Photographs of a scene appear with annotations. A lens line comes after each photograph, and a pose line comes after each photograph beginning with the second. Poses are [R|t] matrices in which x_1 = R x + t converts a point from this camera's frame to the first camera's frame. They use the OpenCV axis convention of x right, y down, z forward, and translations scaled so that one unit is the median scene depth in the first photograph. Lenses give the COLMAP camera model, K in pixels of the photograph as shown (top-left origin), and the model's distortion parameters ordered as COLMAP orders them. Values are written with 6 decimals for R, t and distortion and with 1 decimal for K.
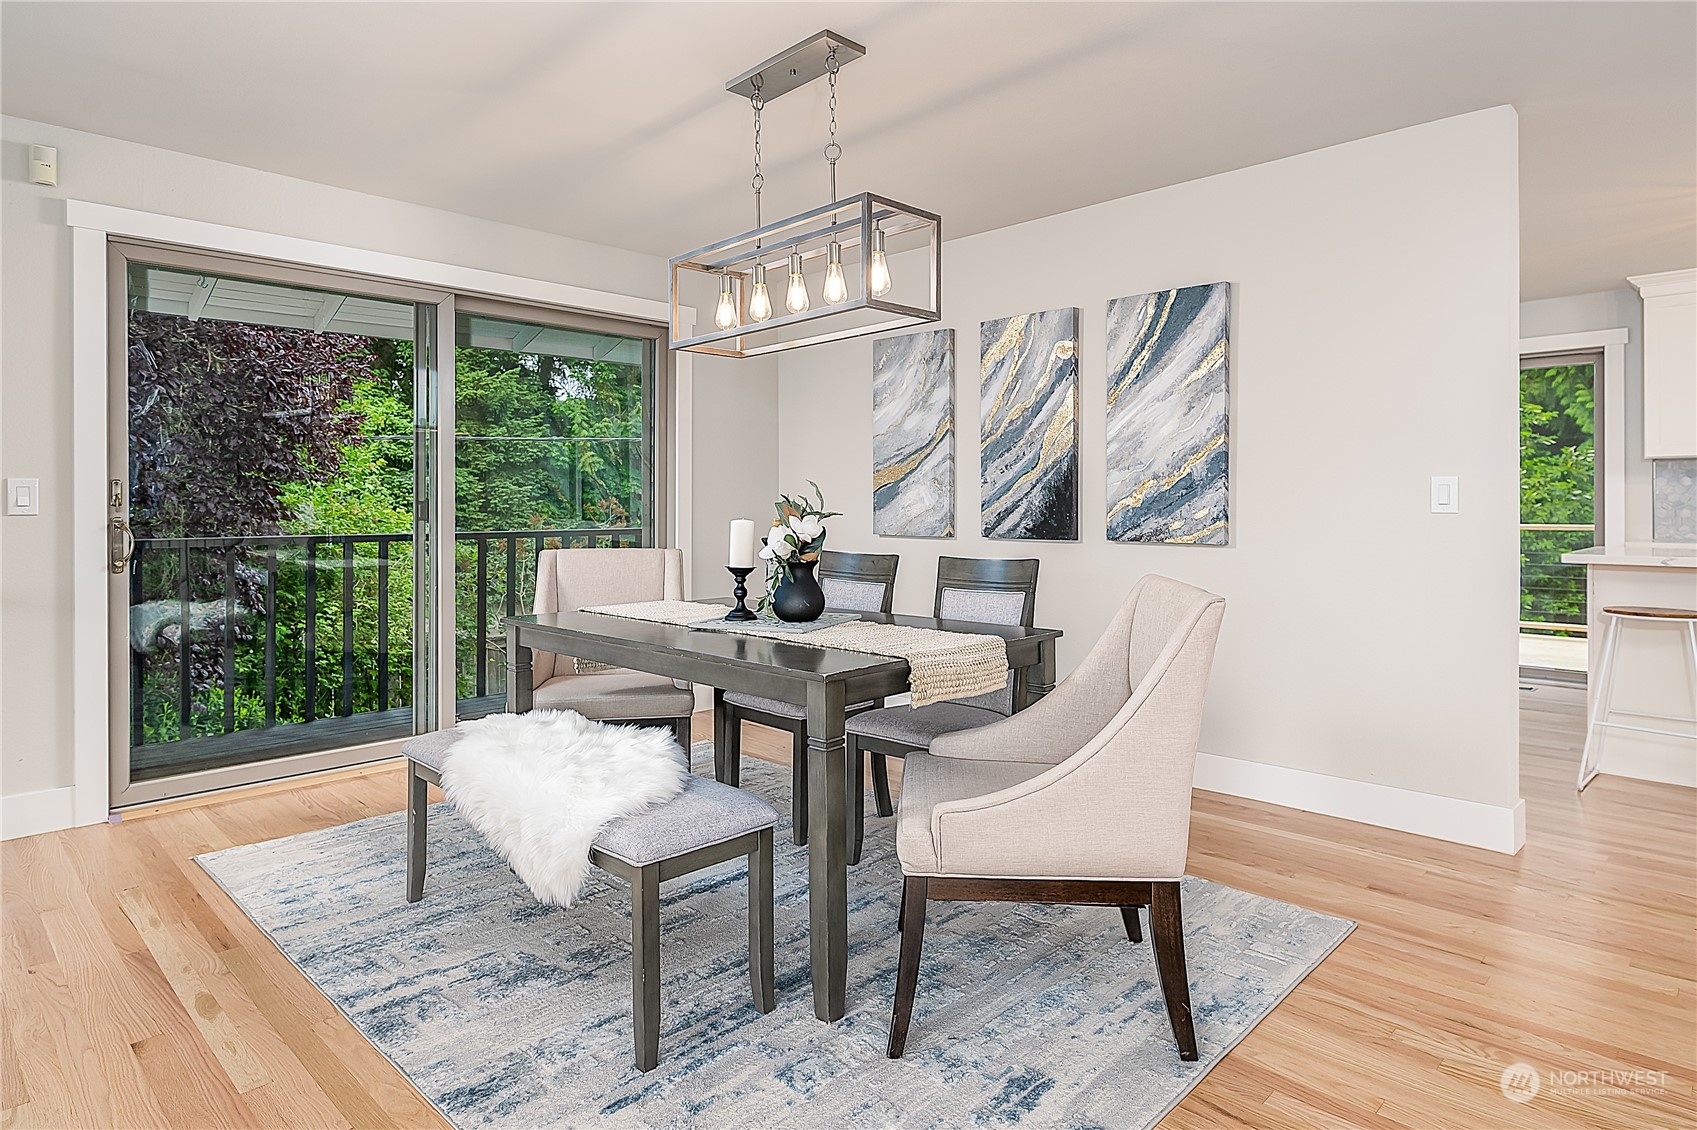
lens RADIAL K [[968.1, 0, 852.6], [0, 968.1, 502.1], [0, 0, 1]] dist [-0.006546, -0.002078]
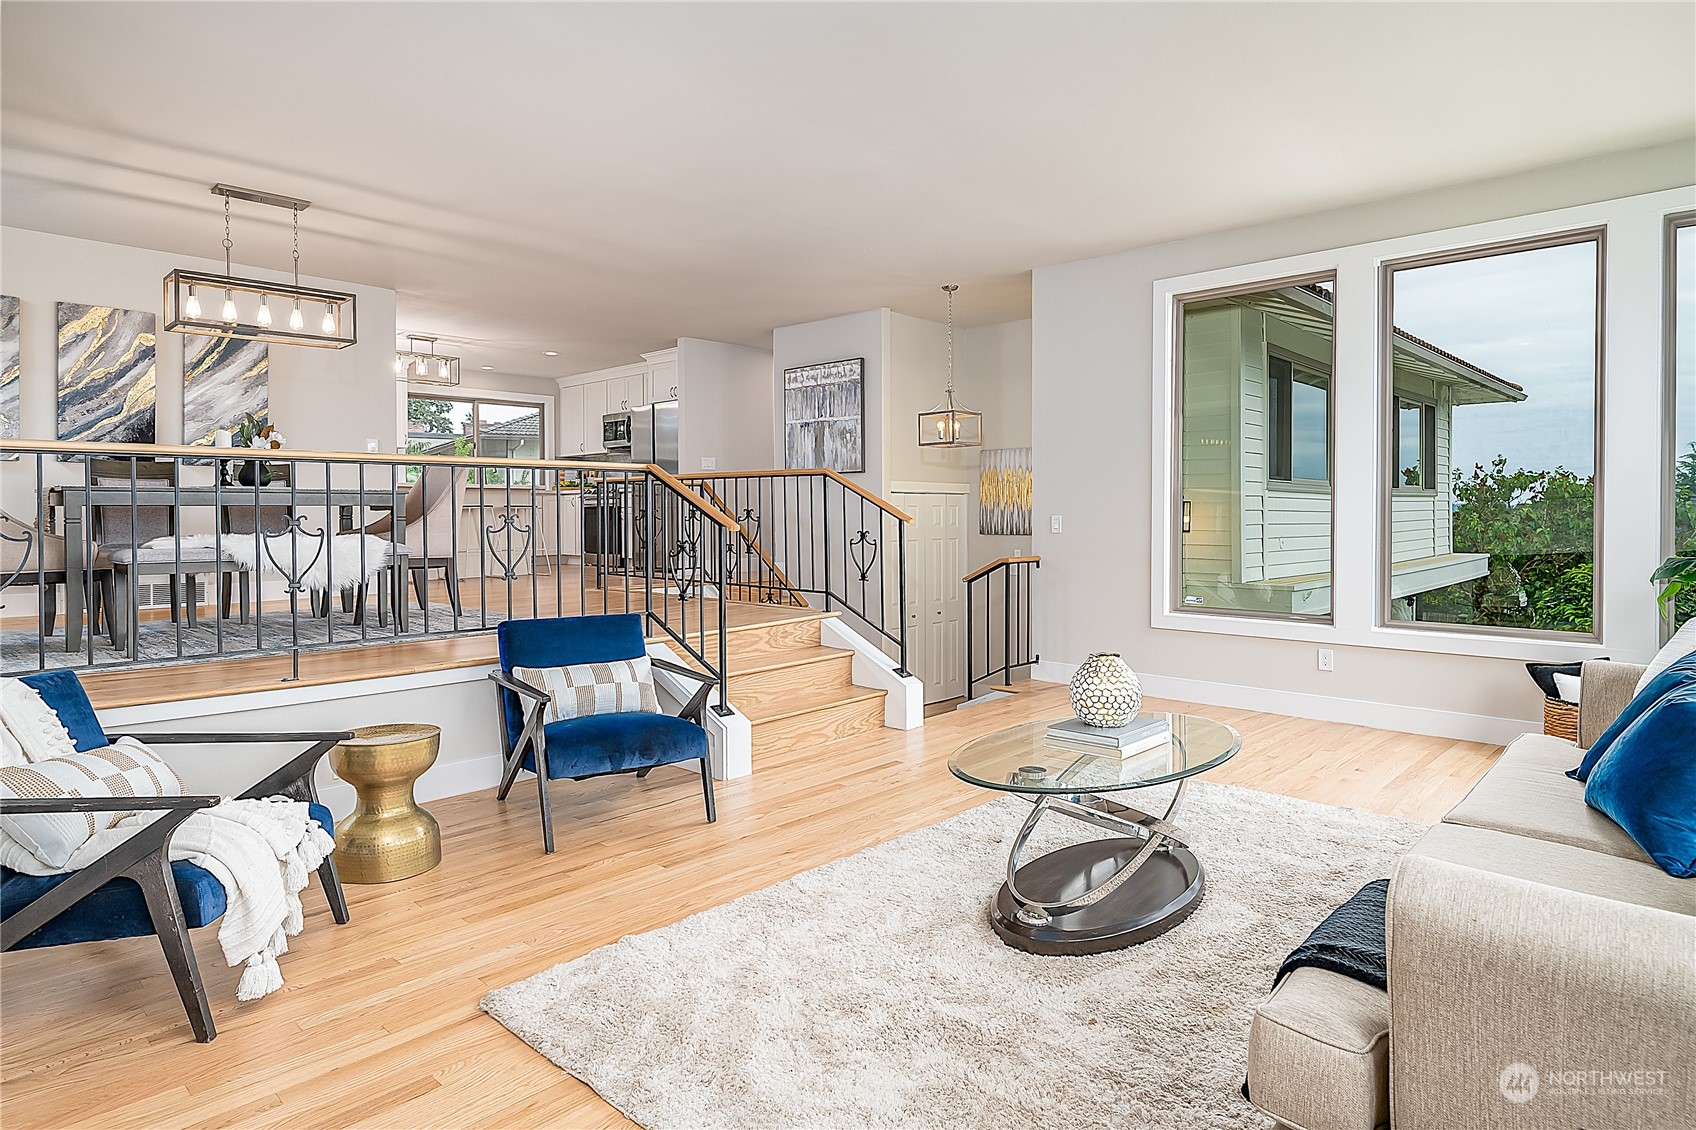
lens RADIAL K [[967.5, 0, 852.1], [0, 967.5, 502.2], [0, 0, 1]] dist [-0.006546, -0.002078]
pose [[-0.027058, 0.013892, 0.999537, -1.019509], [-0.001333, 0.999902, -0.013933, 0.091513], [-0.999633, -0.001709, -0.027037, -0.057260]]
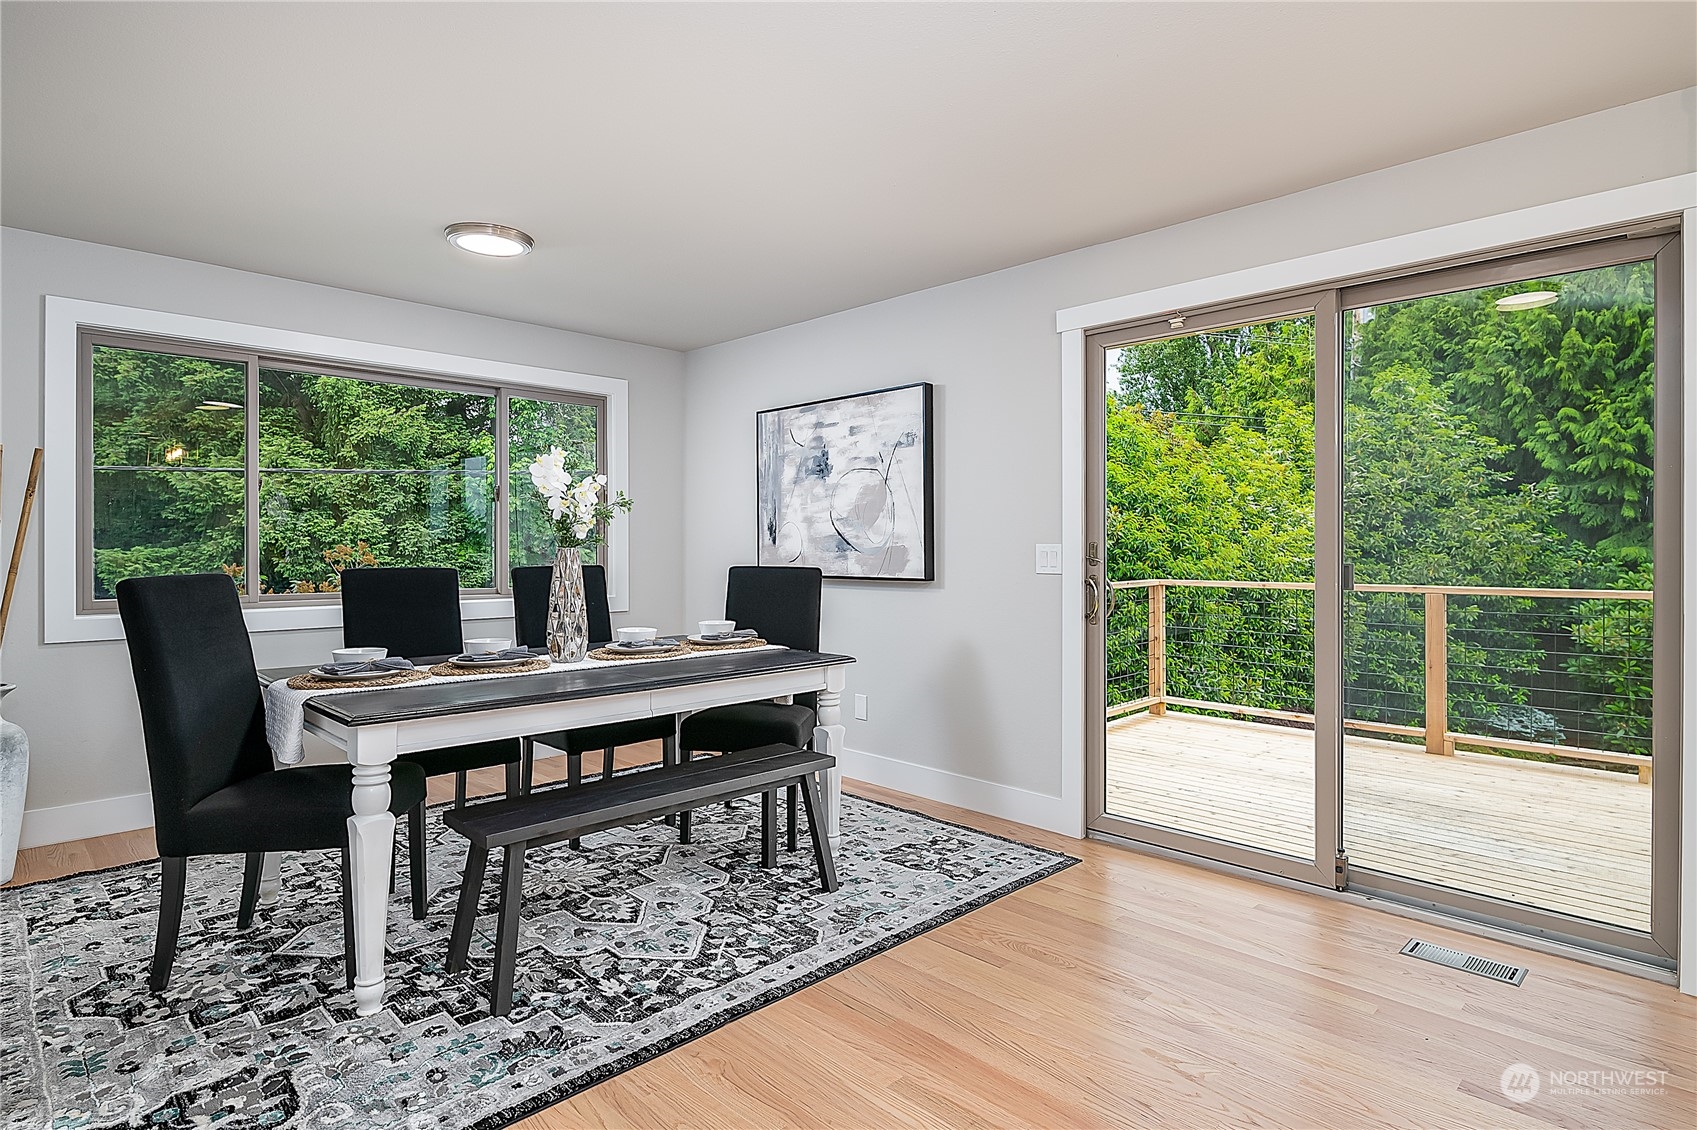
lens RADIAL K [[894.9, 0, 853.8], [0, 894.9, 547.4], [0, 0, 1]] dist [-0.002568, -0.001190]
pose [[0.999998, -0.000547, 0.002004, 0.414843], [0.000538, 0.999988, 0.004840, -0.010206], [-0.002006, -0.004839, 0.999986, 0.614119]]
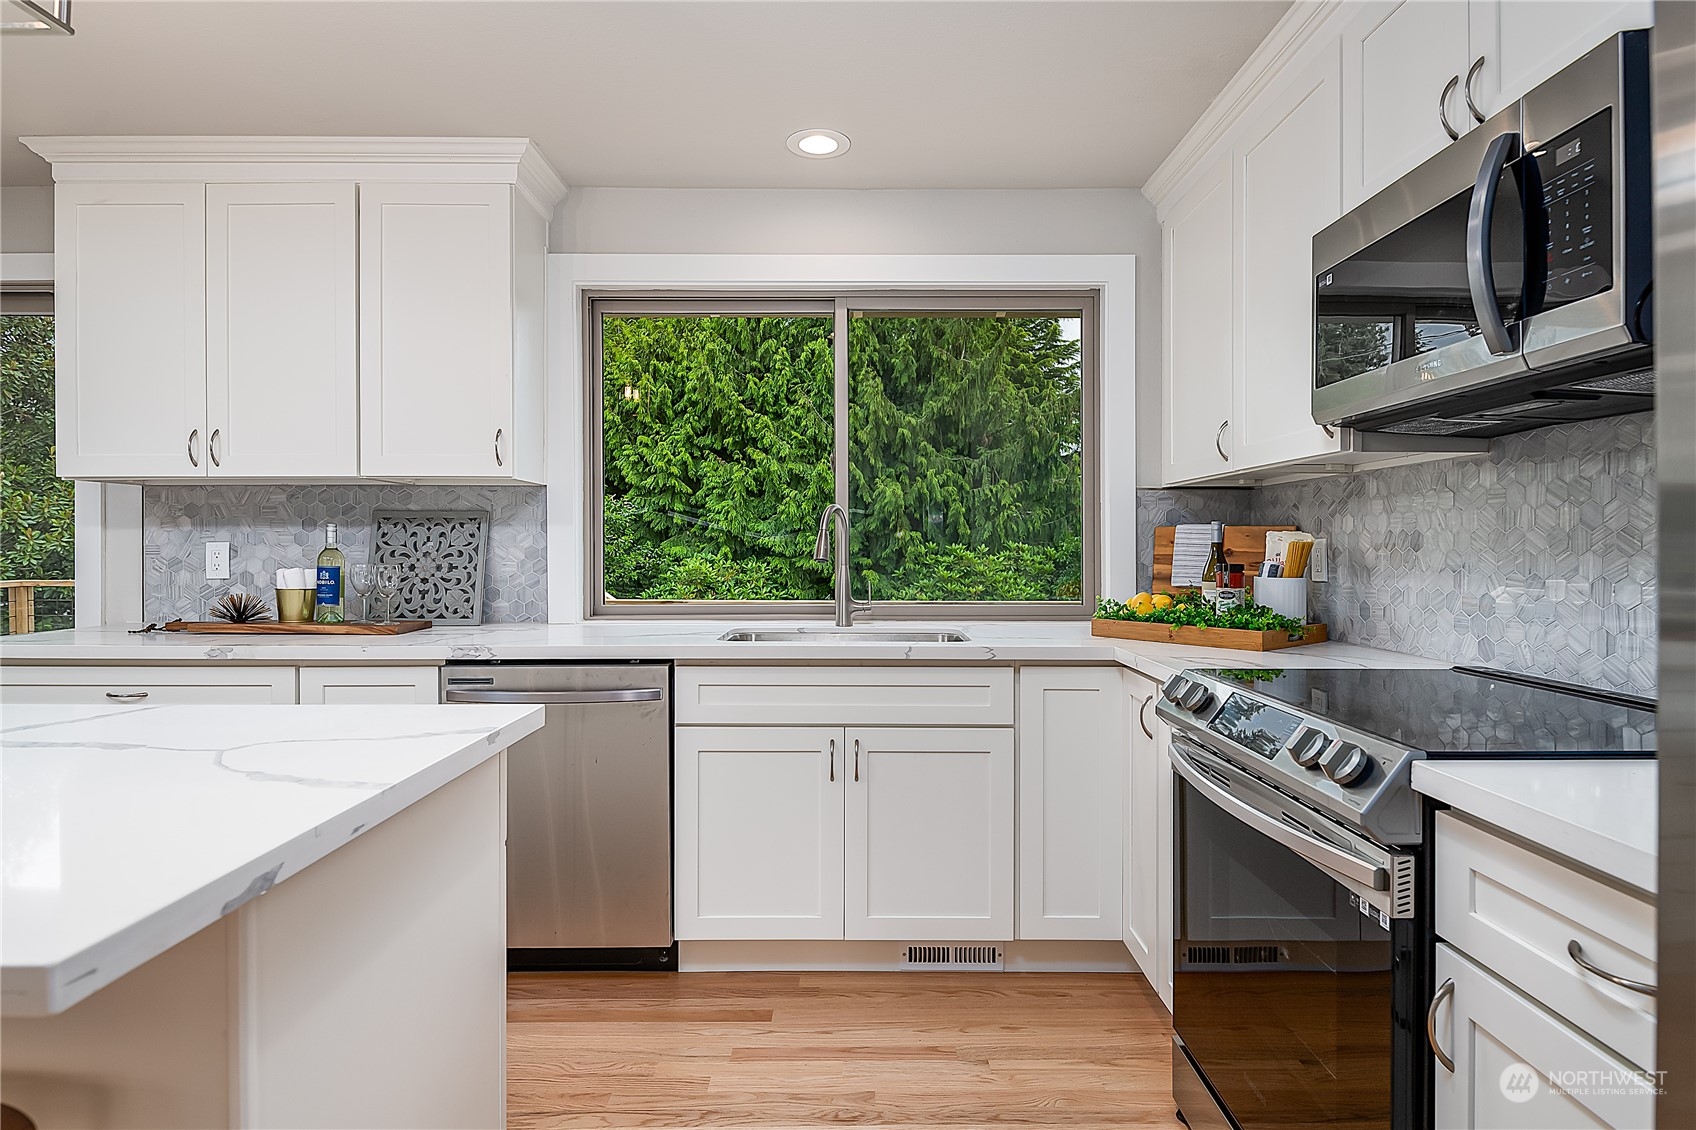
lens RADIAL K [[894.4, 0, 853.3], [0, 894.4, 547.4], [0, 0, 1]] dist [-0.002568, -0.001190]
pose [[0.705251, 0.002040, 0.708955, 0.759805], [-0.006737, 0.999970, 0.003824, -0.012041], [-0.708926, -0.007473, 0.705244, 0.320732]]
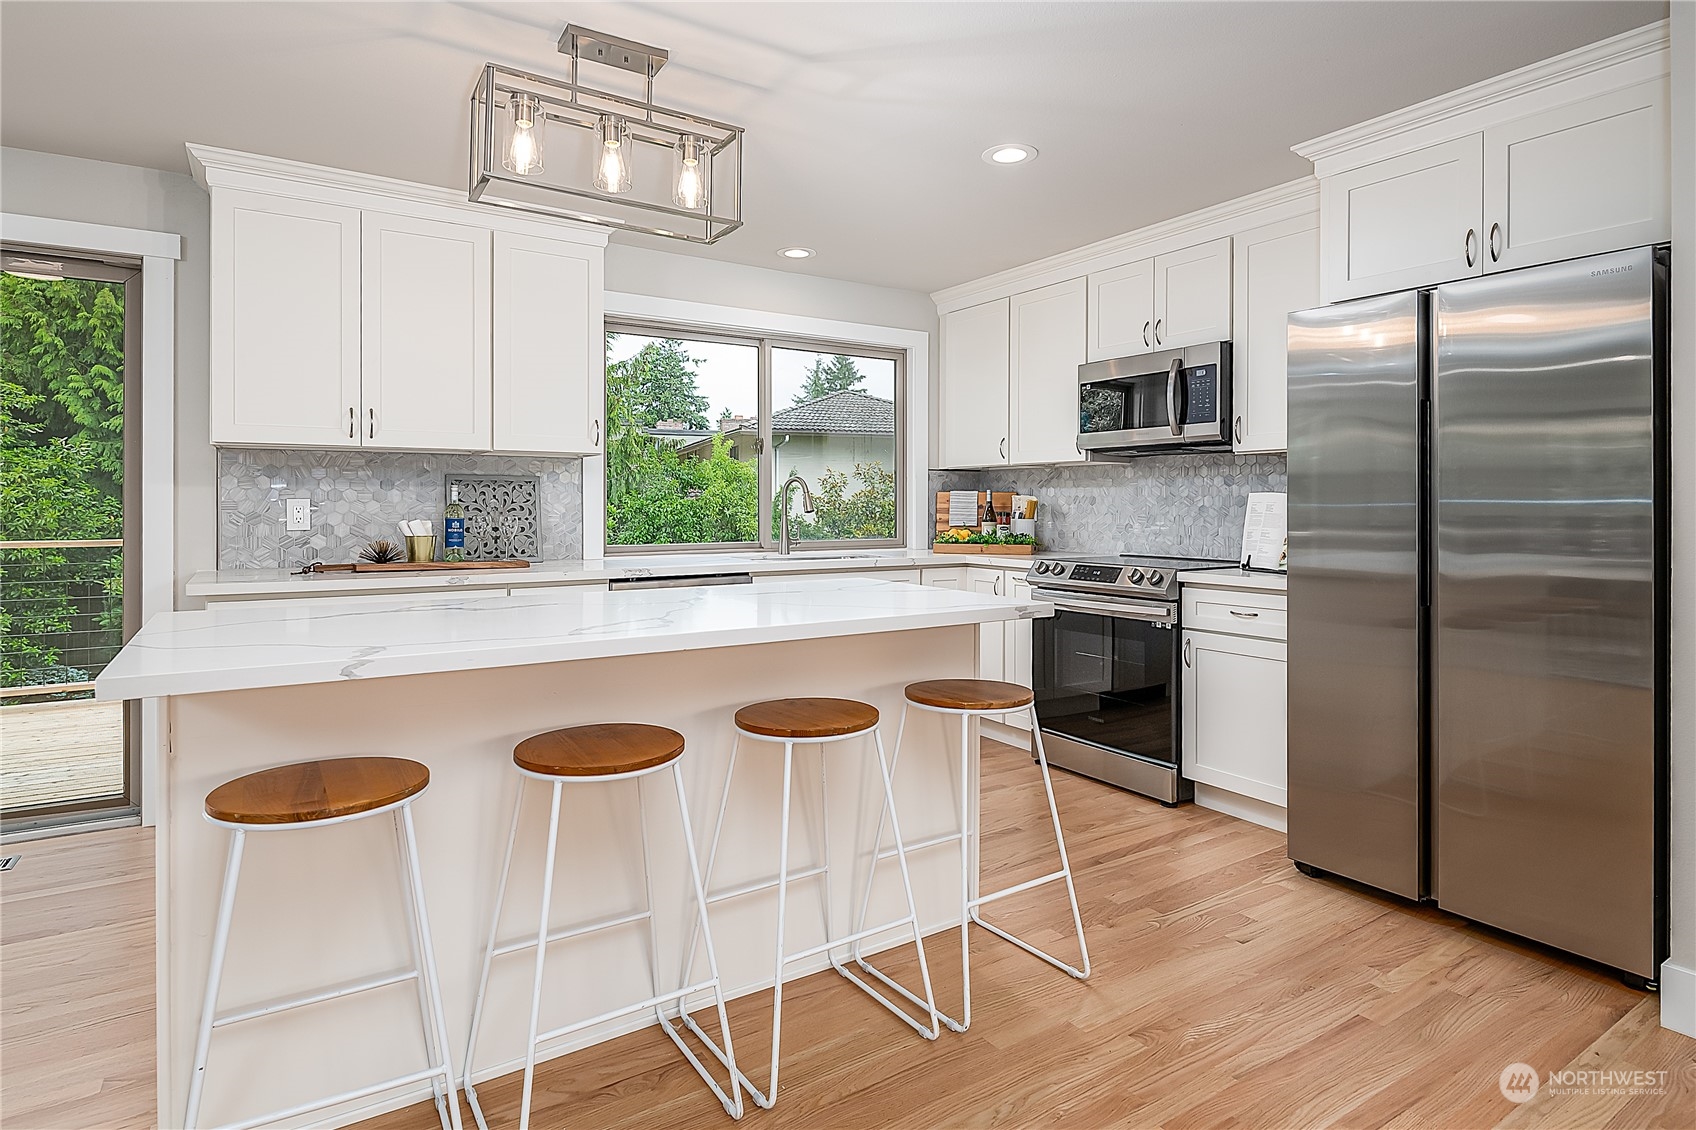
lens RADIAL K [[913.2, 0, 848.9], [0, 913.2, 508.3], [0, 0, 1]] dist [-0.004154, -0.001480]
pose [[0.211506, -0.002641, 0.977373, 0.326416], [-0.007763, 0.999960, 0.004382, -0.009735], [-0.977346, -0.008514, 0.211477, 0.460349]]
